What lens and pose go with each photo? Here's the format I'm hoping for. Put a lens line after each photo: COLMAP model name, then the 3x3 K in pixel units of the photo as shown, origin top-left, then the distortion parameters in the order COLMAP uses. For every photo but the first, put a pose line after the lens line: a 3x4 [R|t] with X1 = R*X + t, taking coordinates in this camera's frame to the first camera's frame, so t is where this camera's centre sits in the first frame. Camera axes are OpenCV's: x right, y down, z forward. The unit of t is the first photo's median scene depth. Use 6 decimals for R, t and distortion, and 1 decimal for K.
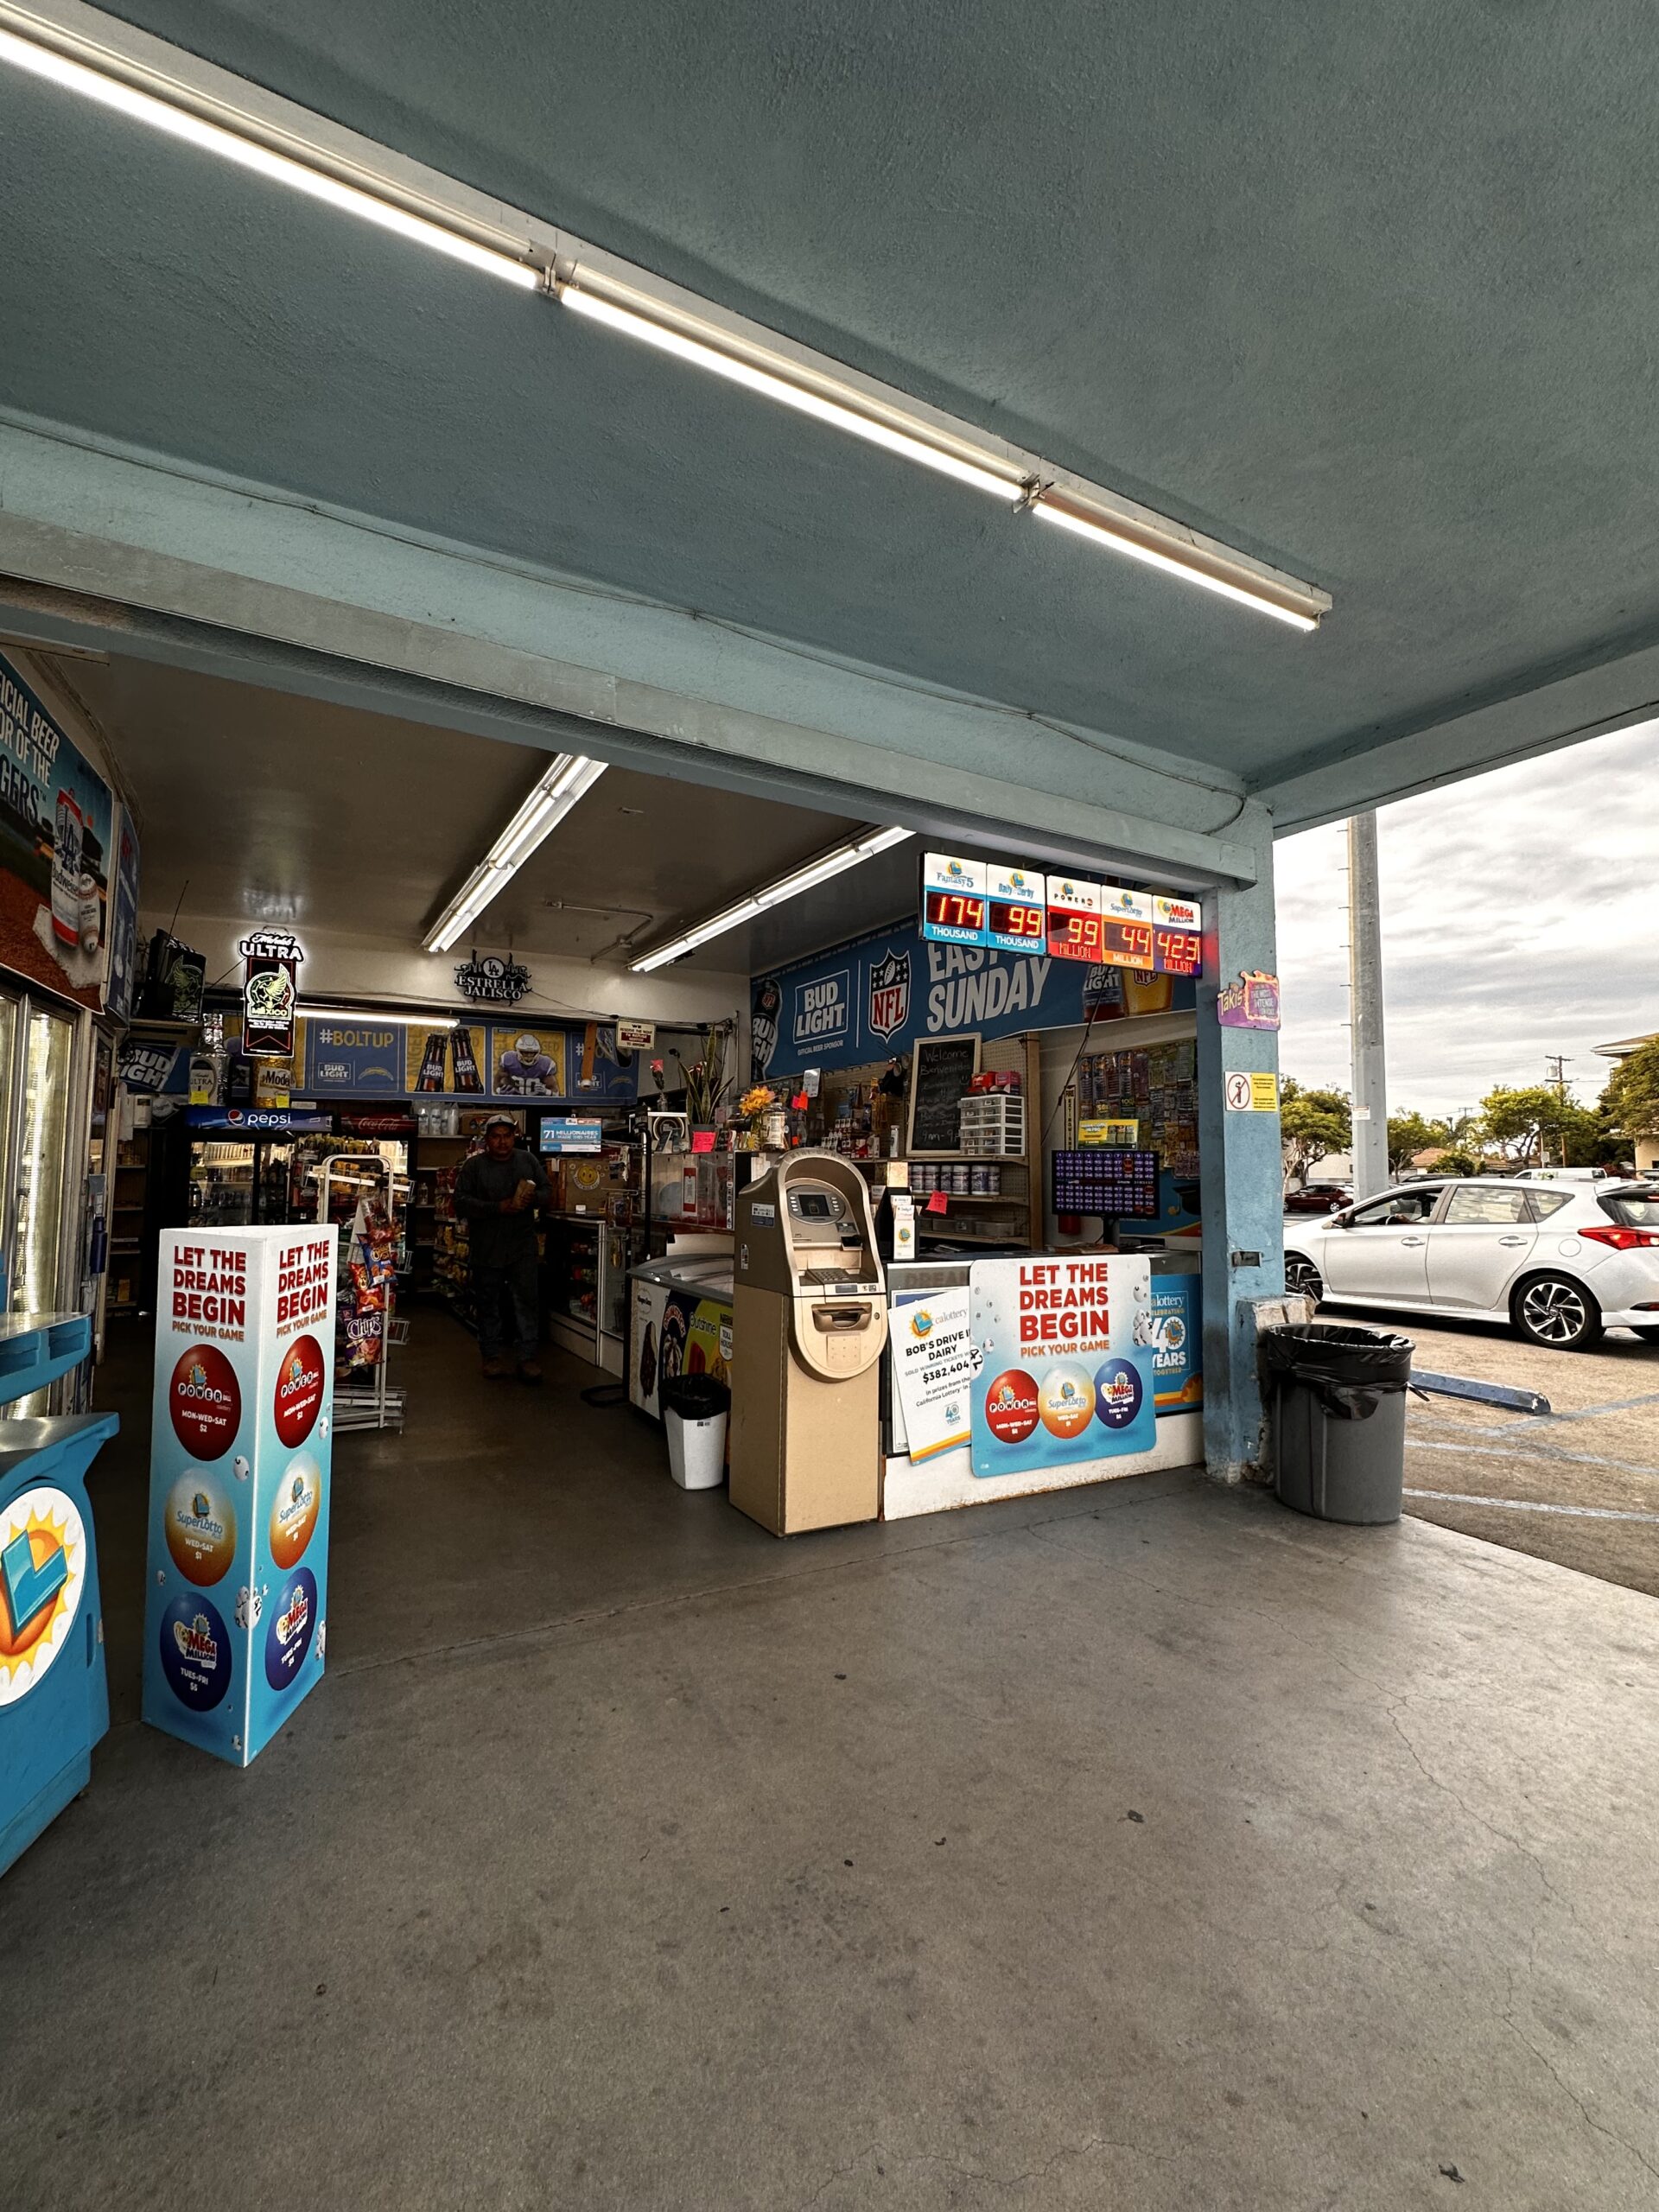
lens RADIAL K [[990.0, 0, 825.6], [0, 990.0, 1109.5], [0, 0, 1]] dist [-0.001551, -0.000210]
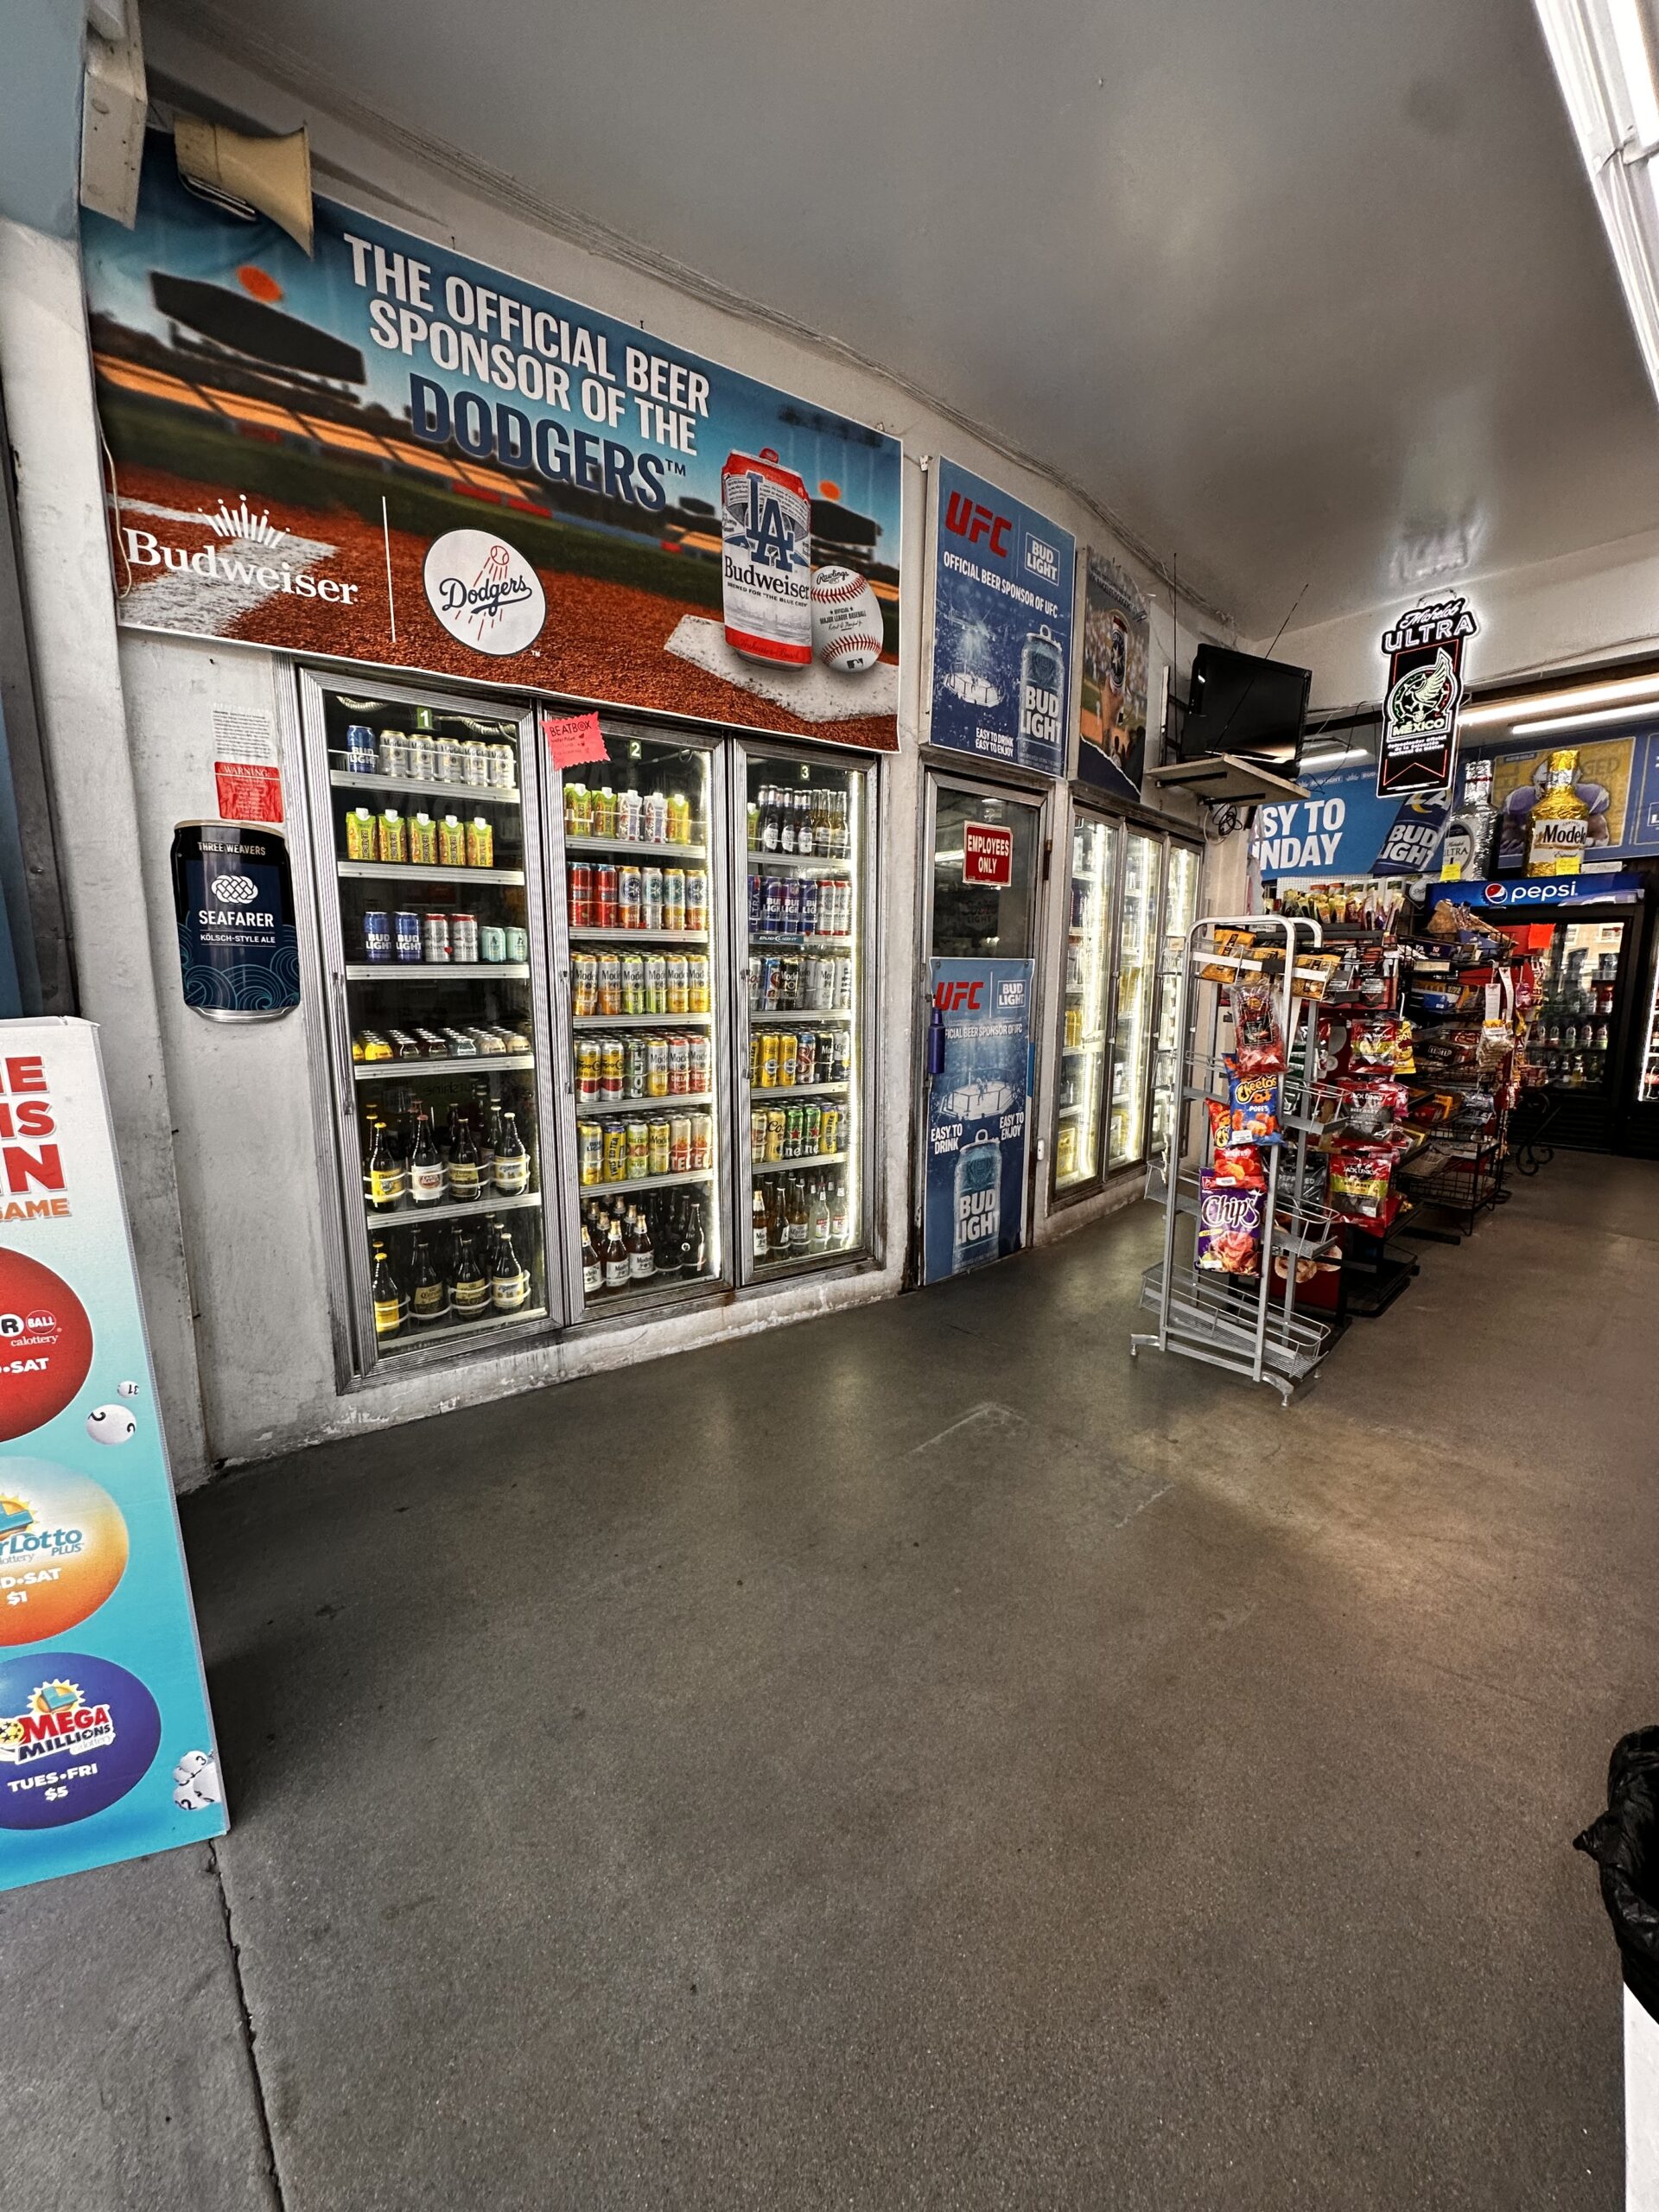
lens RADIAL K [[882.6, 0, 825.9], [0, 882.6, 1104.0], [0, 0, 1]] dist [-0.003818, -0.000257]
pose [[0.200232, 0.138848, -0.969860, -0.009023], [0.065421, 0.985803, 0.154637, 0.050552], [0.977562, -0.094413, 0.188306, 0.569286]]
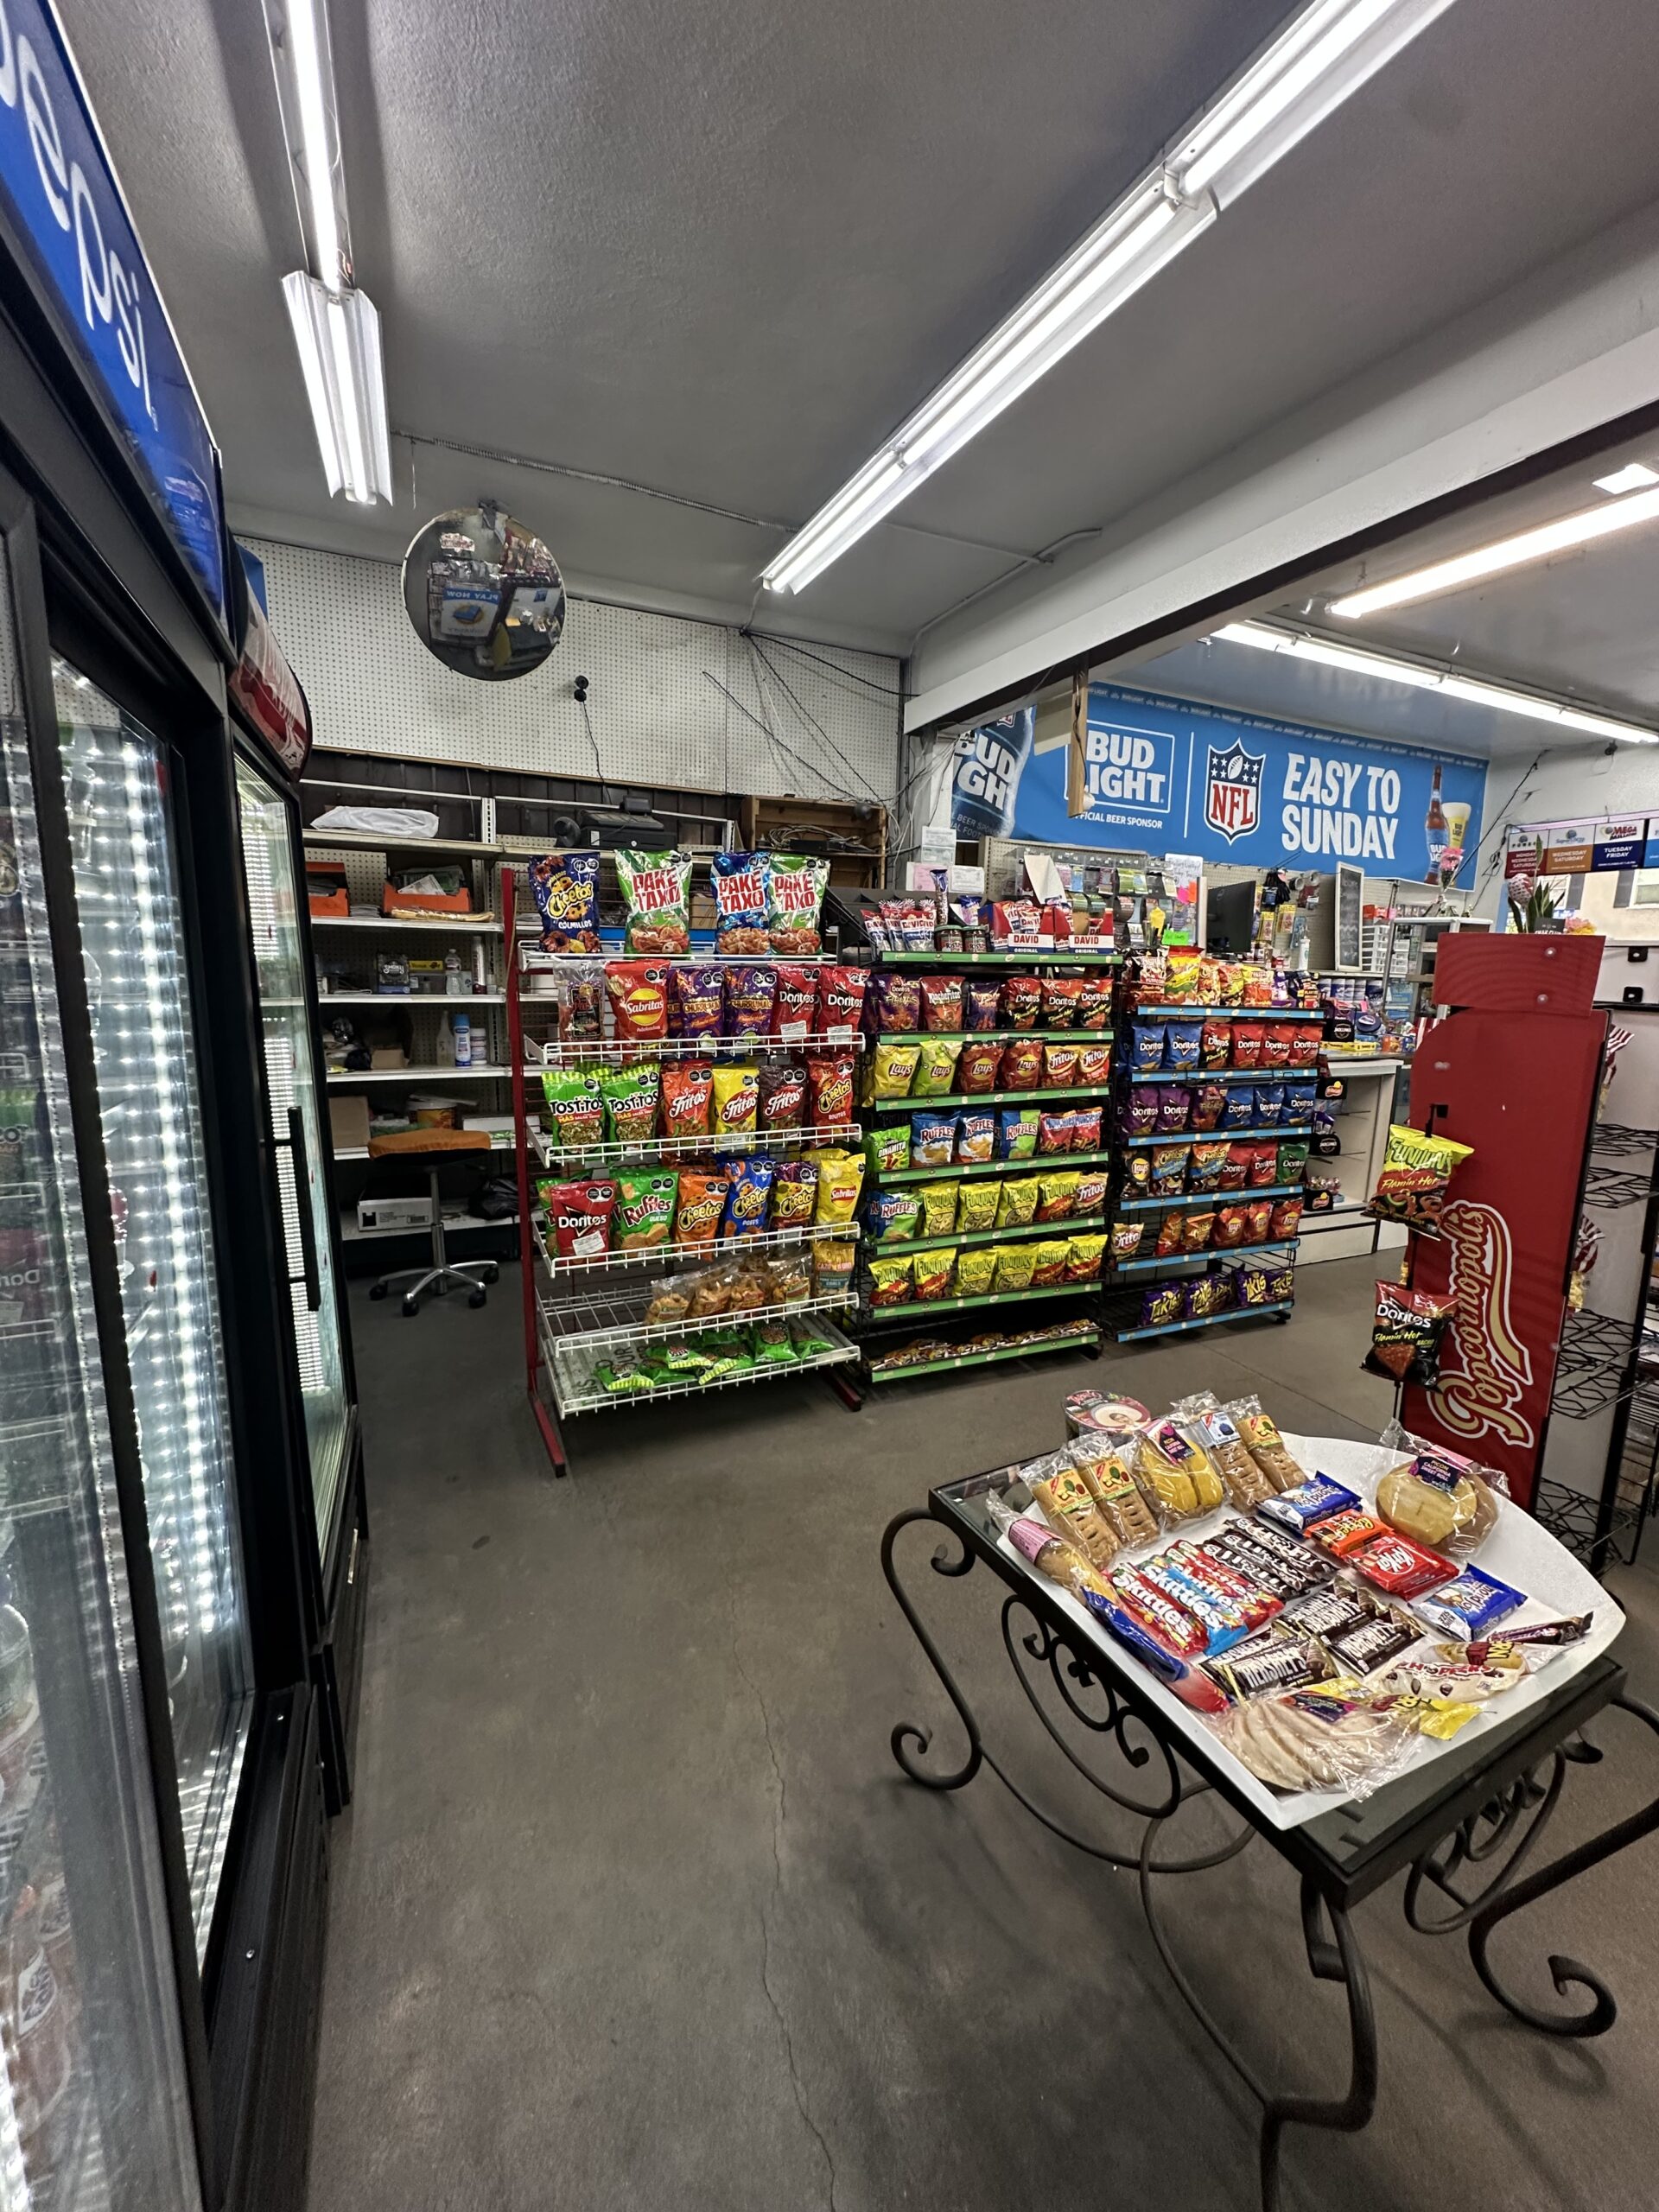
lens RADIAL K [[882.6, 0, 830.2], [0, 882.6, 1110.1], [0, 0, 1]] dist [-0.003818, -0.000257]
pose [[0.089631, -0.168492, 0.981619, -1.069865], [-0.097059, 0.979418, 0.176977, 0.089881], [-0.991235, -0.111138, 0.071432, 1.611661]]
